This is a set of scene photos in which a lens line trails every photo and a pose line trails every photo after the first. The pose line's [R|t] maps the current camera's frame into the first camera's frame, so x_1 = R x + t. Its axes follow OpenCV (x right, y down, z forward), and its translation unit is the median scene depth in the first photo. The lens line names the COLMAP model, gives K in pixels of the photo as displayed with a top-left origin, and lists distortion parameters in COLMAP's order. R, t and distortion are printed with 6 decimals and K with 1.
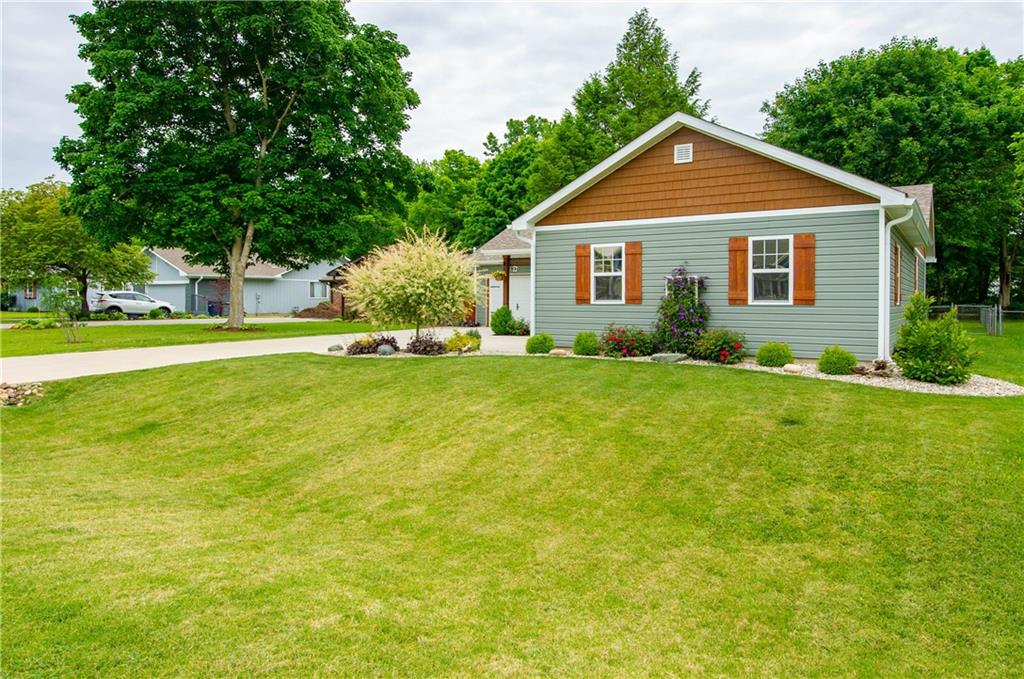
lens RADIAL K [[558.1, 0, 512.0], [0, 558.1, 339.5], [0, 0, 1]] dist [-0.018910, -0.000101]
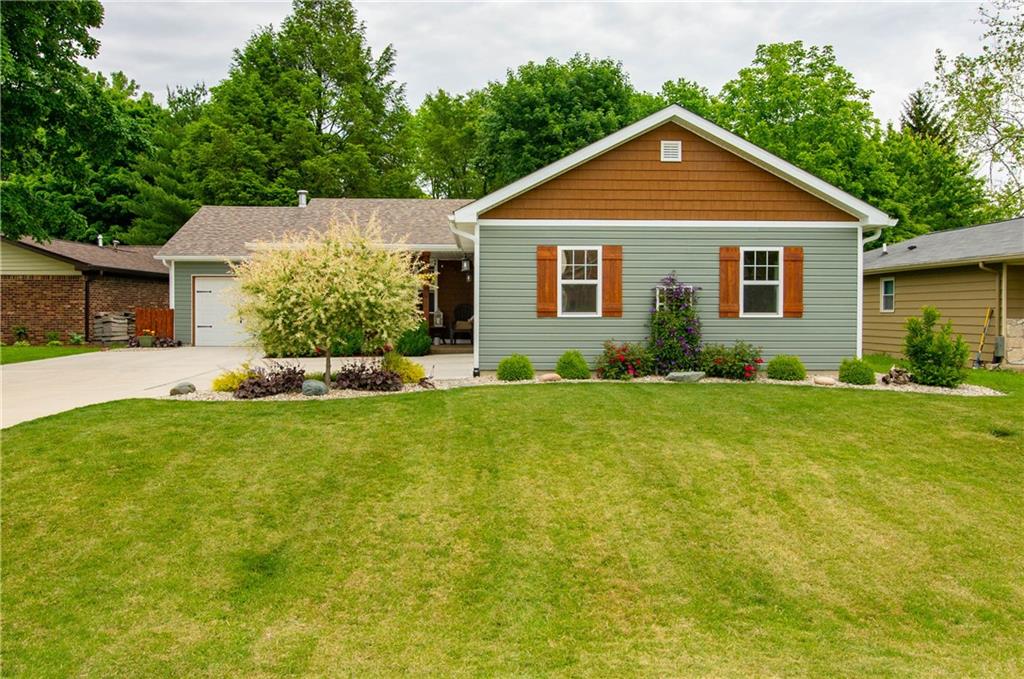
lens RADIAL K [[669.1, 0, 512.0], [0, 669.1, 353.0], [0, 0, 1]] dist [-0.003133, -0.000454]
pose [[0.857169, -0.030539, 0.514128, -0.483111], [0.036470, 0.999334, -0.001443, -0.013007], [-0.513742, 0.019987, 0.857712, 0.201662]]
